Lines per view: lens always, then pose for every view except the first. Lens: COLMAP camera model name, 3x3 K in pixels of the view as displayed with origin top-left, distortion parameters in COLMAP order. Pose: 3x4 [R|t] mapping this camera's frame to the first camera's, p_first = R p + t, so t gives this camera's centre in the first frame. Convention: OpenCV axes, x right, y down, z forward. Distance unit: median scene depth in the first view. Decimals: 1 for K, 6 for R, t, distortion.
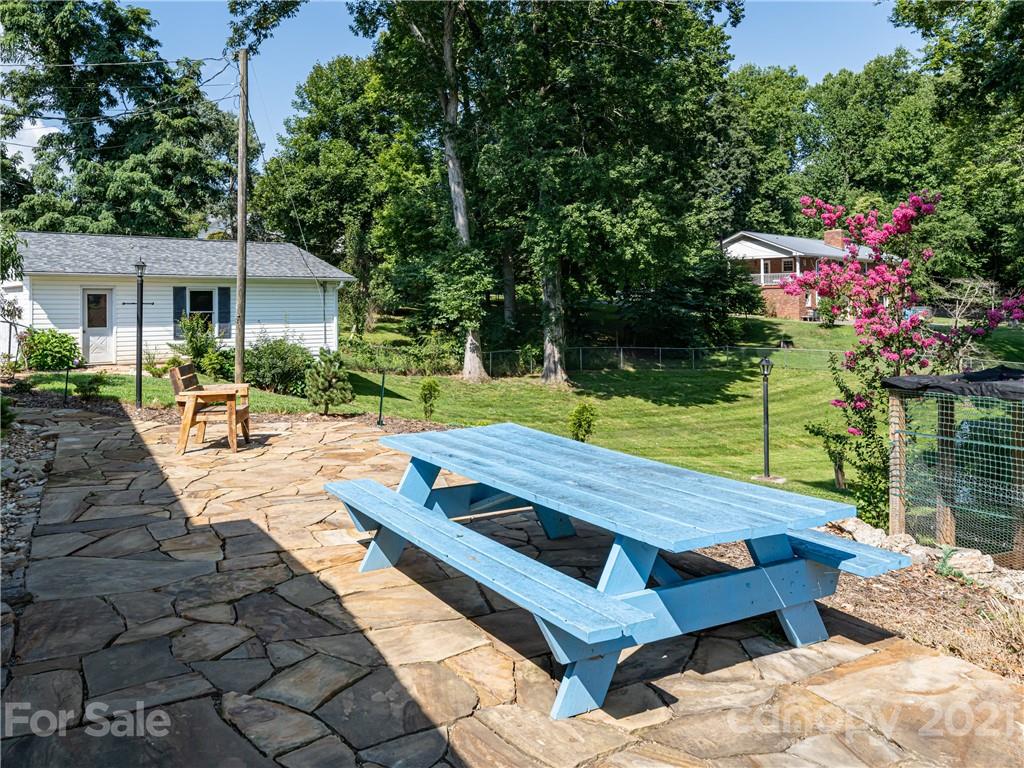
lens RADIAL K [[781.8, 0, 419.3], [0, 781.8, 296.1], [0, 0, 1]] dist [-0.001455, -0.005273]
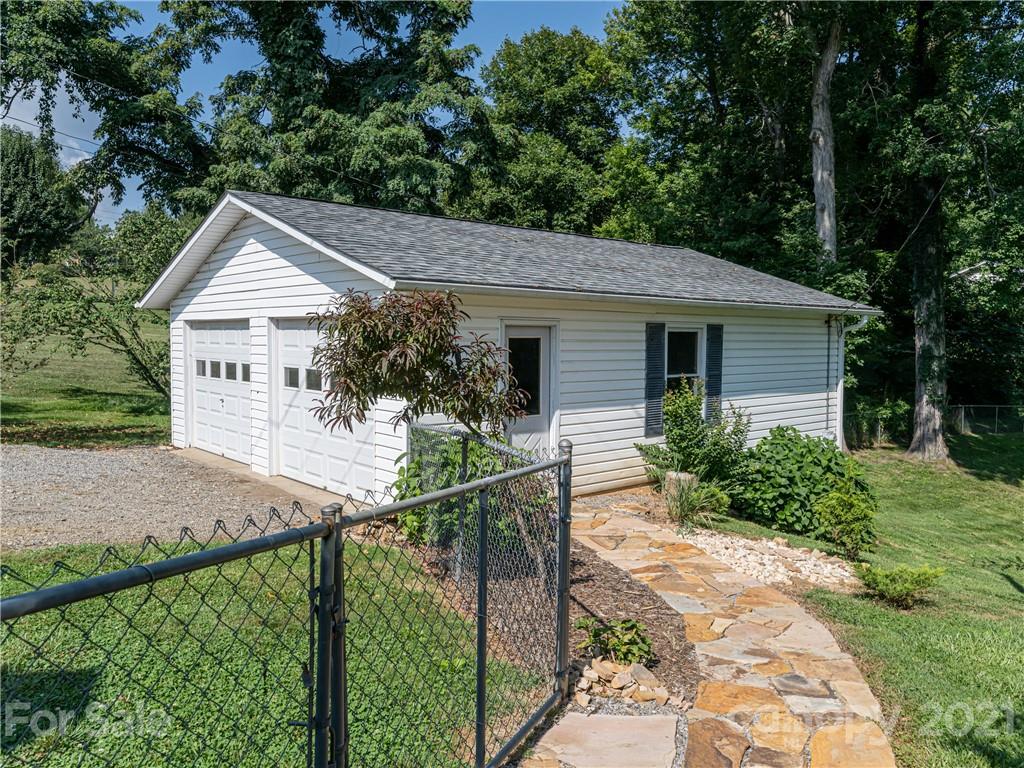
lens RADIAL K [[781.8, 0, 522.0], [0, 781.8, 378.8], [0, 0, 1]] dist [-0.001455, -0.005273]
pose [[0.999636, 0.013501, 0.023373, -0.162686], [-0.015034, 0.997661, 0.066683, -0.003401], [-0.022418, -0.067010, 0.997500, 0.220107]]
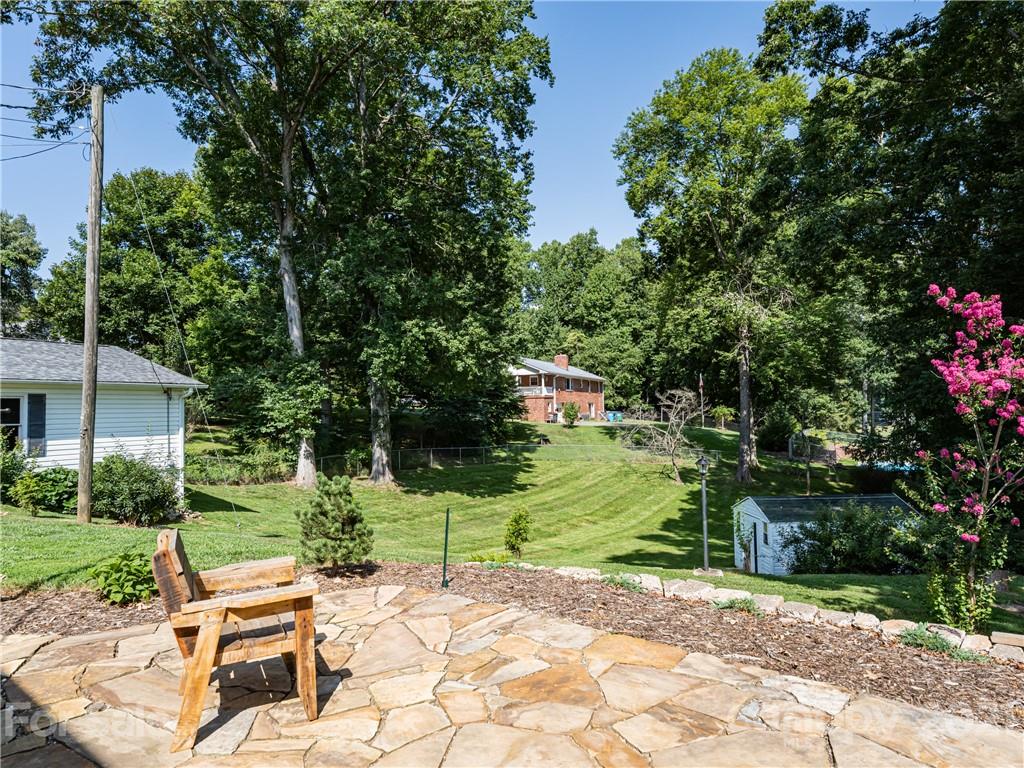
lens RADIAL K [[632.6, 0, 509.3], [0, 632.6, 387.6], [0, 0, 1]] dist [-0.006843, 0.002541]
pose [[0.897710, 0.006310, 0.440542, -0.043869], [0.006625, 0.999591, -0.027818, 0.001503], [-0.440537, 0.027891, 0.897301, 0.087426]]
